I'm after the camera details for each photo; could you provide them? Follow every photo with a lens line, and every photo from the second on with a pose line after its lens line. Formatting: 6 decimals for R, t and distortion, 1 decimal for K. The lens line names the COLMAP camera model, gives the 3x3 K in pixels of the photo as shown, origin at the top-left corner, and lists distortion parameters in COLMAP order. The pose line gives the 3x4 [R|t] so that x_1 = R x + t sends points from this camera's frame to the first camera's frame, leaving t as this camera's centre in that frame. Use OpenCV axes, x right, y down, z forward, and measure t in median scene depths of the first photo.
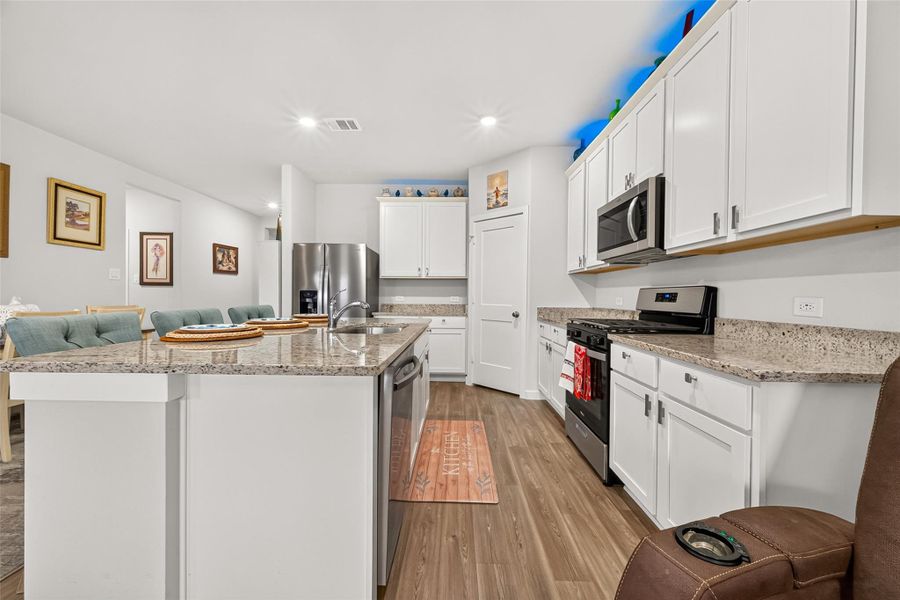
lens RADIAL K [[349.4, 0, 451.1], [0, 349.4, 298.3], [0, 0, 1]] dist [0.009116, -0.003439]
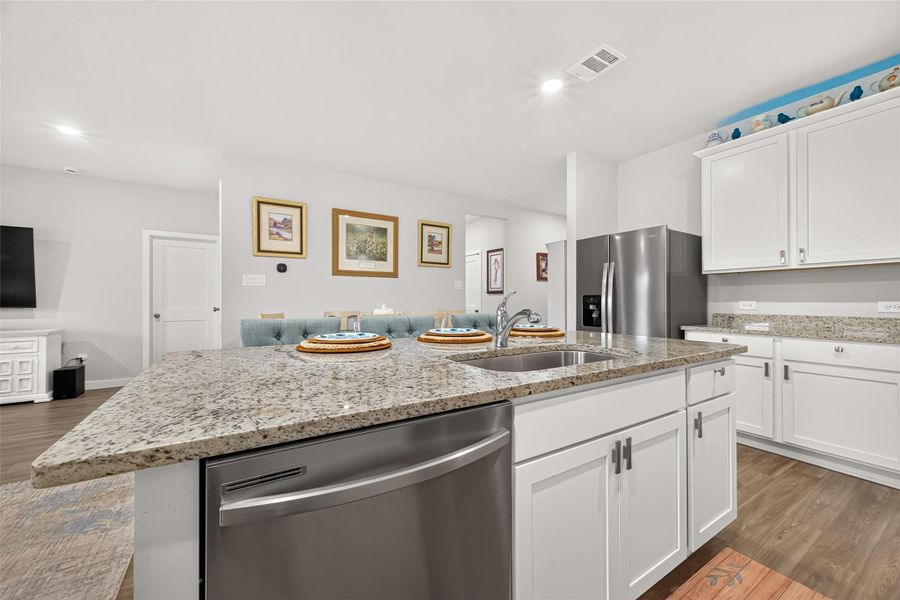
lens RADIAL K [[349.4, 0, 451.7], [0, 349.4, 299.1], [0, 0, 1]] dist [0.009116, -0.003439]
pose [[0.544200, -0.011491, -0.838877, 0.119273], [0.000379, 0.999909, -0.013451, -0.002266], [0.838956, 0.007002, 0.544155, 0.328519]]
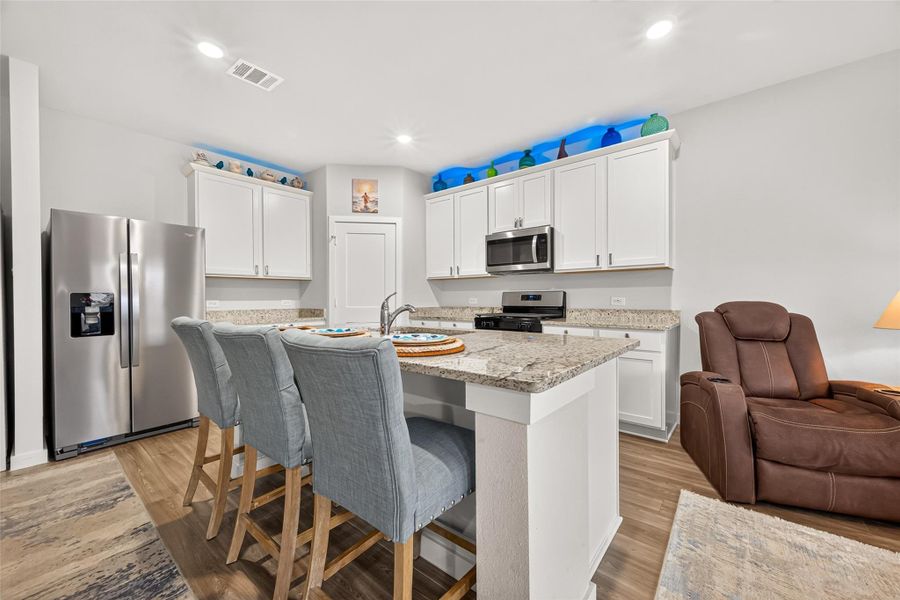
lens RADIAL K [[349.4, 0, 452.5], [0, 349.4, 299.5], [0, 0, 1]] dist [0.009116, -0.003439]
pose [[0.624438, -0.014306, 0.780943, -0.580467], [0.015275, 0.999865, 0.006102, -0.006767], [-0.780925, 0.008118, 0.624572, 0.177306]]
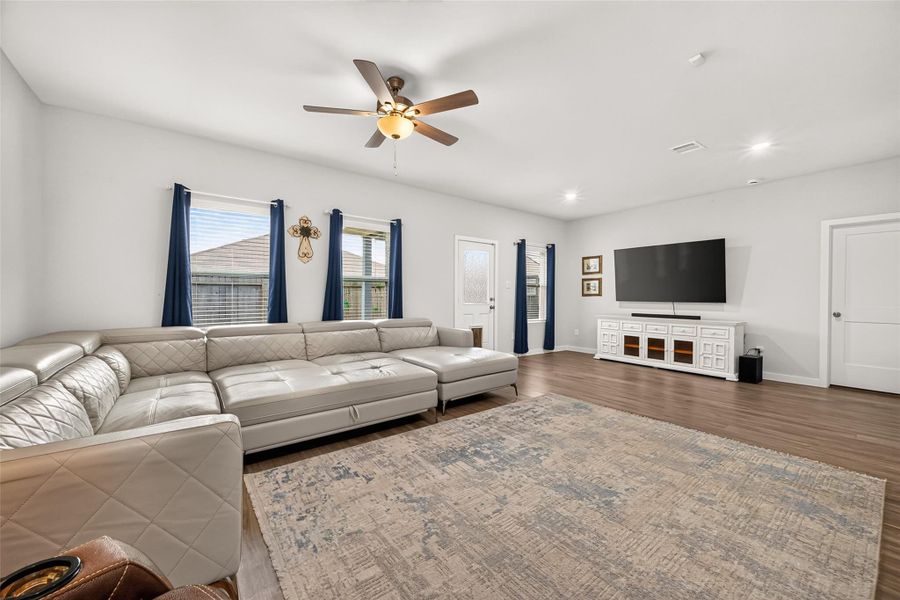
lens RADIAL K [[349.4, 0, 451.1], [0, 349.4, 299.5], [0, 0, 1]] dist [0.009116, -0.003439]
pose [[-0.789897, -0.006051, -0.613210, 0.155672], [-0.013646, 0.999877, 0.007711, 0.000395], [0.613088, 0.014459, -0.789882, 0.251916]]
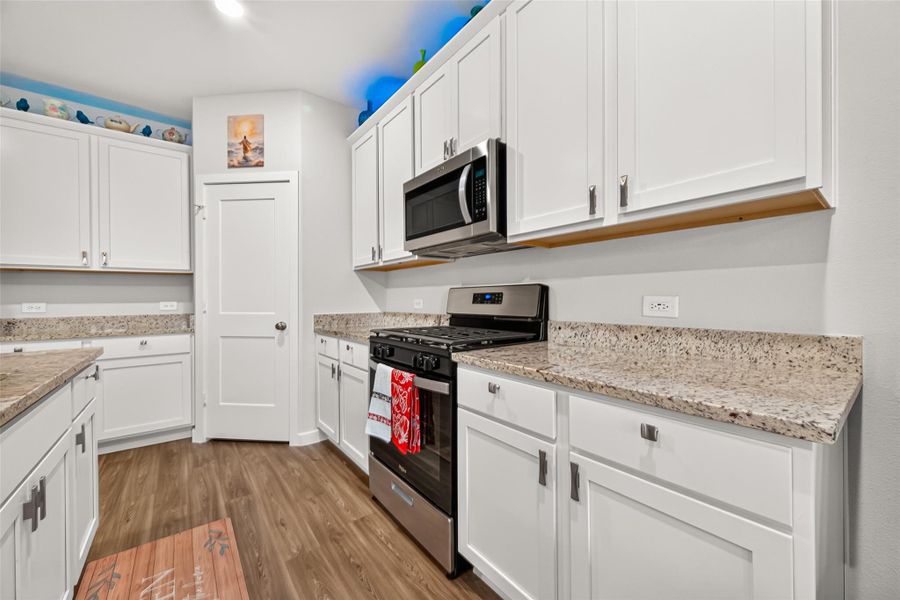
lens RADIAL K [[349.4, 0, 452.3], [0, 349.4, 298.9], [0, 0, 1]] dist [0.009116, -0.003439]
pose [[0.778194, -0.014935, 0.627846, 0.015543], [0.018200, 0.999834, 0.001226, -0.002451], [-0.627760, 0.010473, 0.778337, 0.263925]]
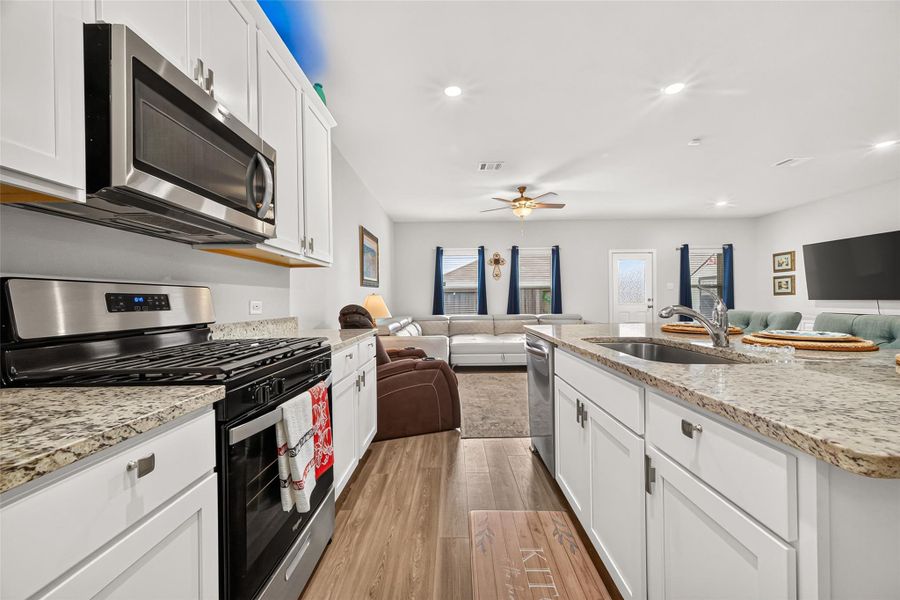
lens RADIAL K [[349.4, 0, 452.0], [0, 349.4, 298.6], [0, 0, 1]] dist [0.009116, -0.003439]
pose [[-0.999967, 0.003992, -0.007024, 0.095912], [0.003974, 0.999989, 0.002553, -0.005409], [0.007034, 0.002525, -0.999972, 1.007819]]
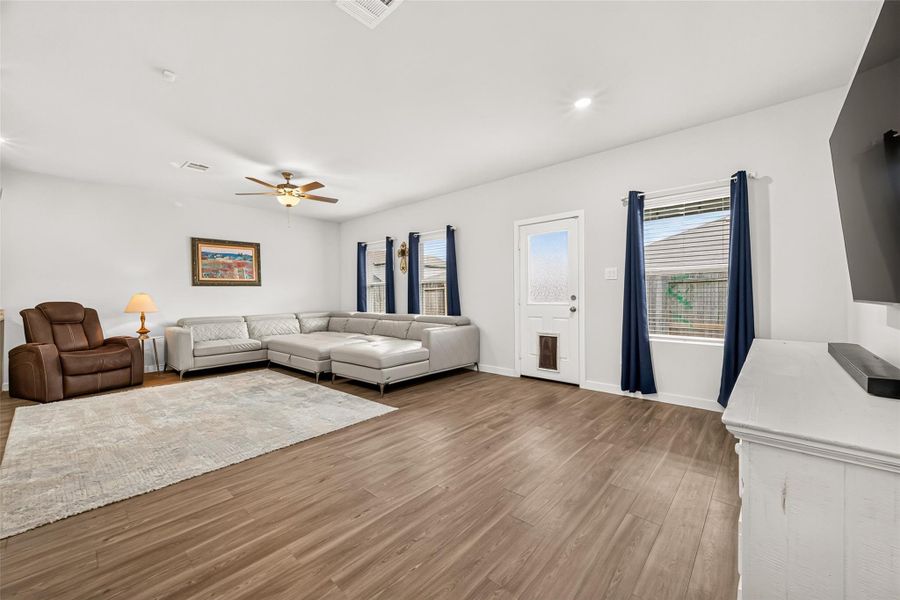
lens RADIAL K [[349.4, 0, 452.8], [0, 349.4, 303.4], [0, 0, 1]] dist [0.009116, -0.003439]
pose [[-0.754982, -0.013028, 0.655616, -1.485735], [0.007997, 0.999545, 0.029071, -0.007605], [-0.655697, 0.027192, -0.754535, 0.178975]]
